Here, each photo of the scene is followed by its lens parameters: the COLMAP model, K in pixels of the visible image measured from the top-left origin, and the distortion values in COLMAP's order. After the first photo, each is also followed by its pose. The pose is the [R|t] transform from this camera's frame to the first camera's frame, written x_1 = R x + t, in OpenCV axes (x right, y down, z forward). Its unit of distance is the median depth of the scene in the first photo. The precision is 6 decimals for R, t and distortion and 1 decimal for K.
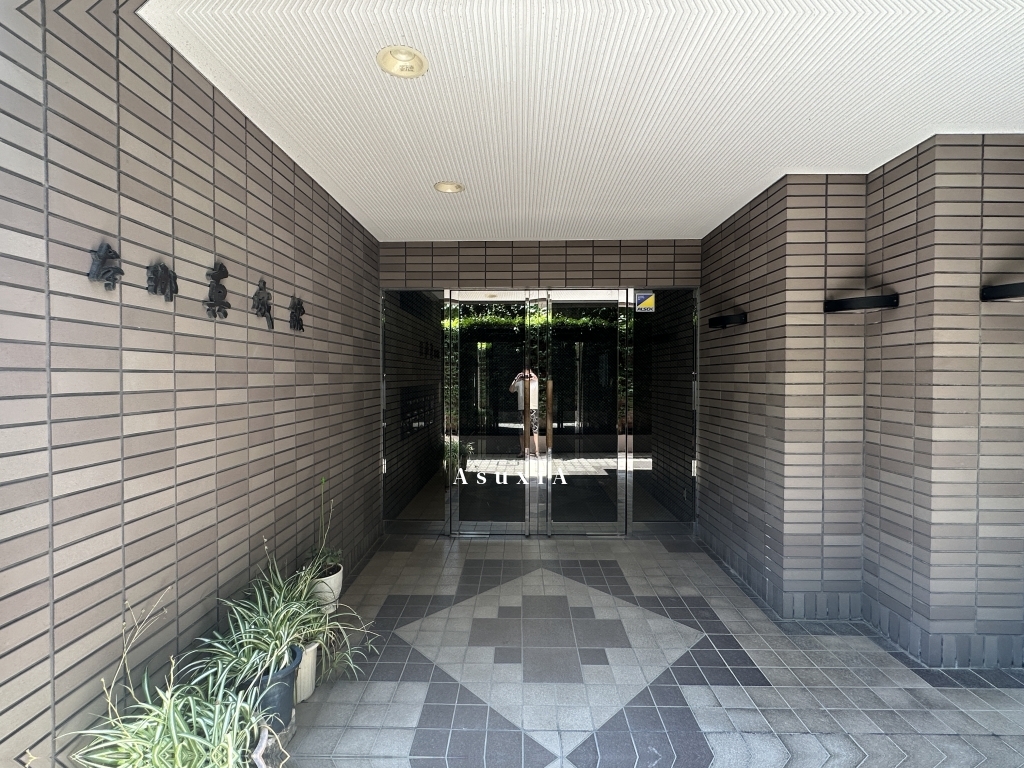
lens RADIAL K [[475.3, 0, 512.0], [0, 475.3, 384.0], [0, 0, 1]] dist [-0.000613, -0.000312]
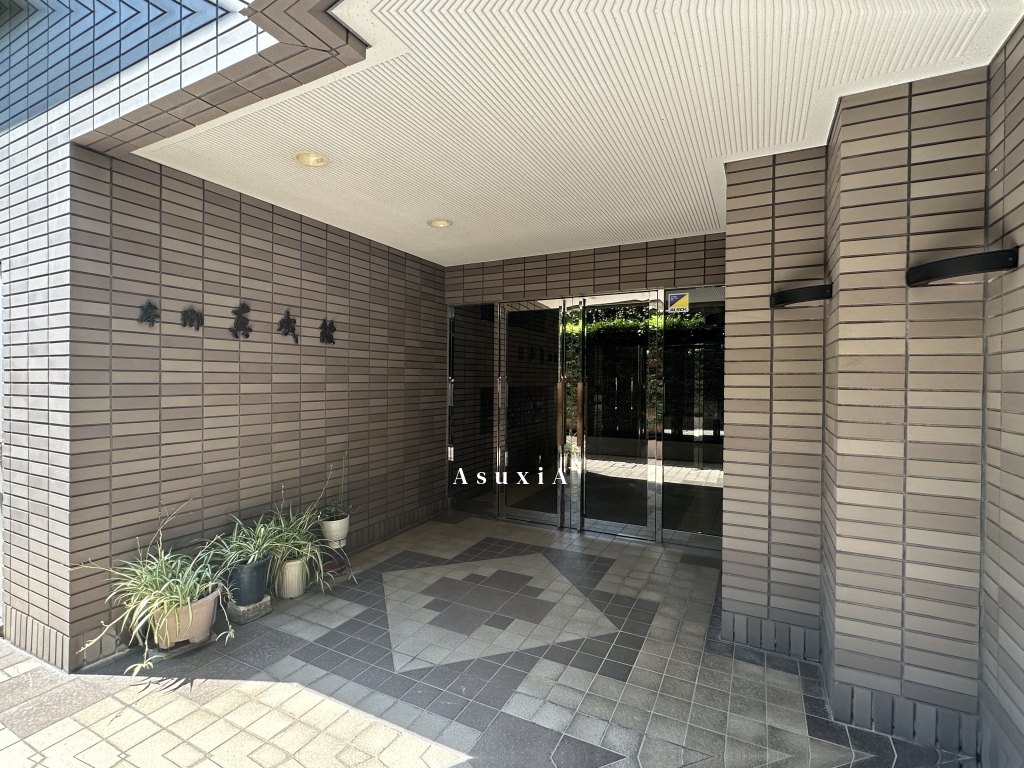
lens RADIAL K [[475.3, 0, 512.0], [0, 475.3, 384.0], [0, 0, 1]] dist [-0.000613, -0.000312]
pose [[0.901081, 0.011006, -0.433511, 0.627509], [-0.014769, 0.999877, -0.005313, 0.005763], [0.433399, 0.011190, 0.901132, -0.022879]]
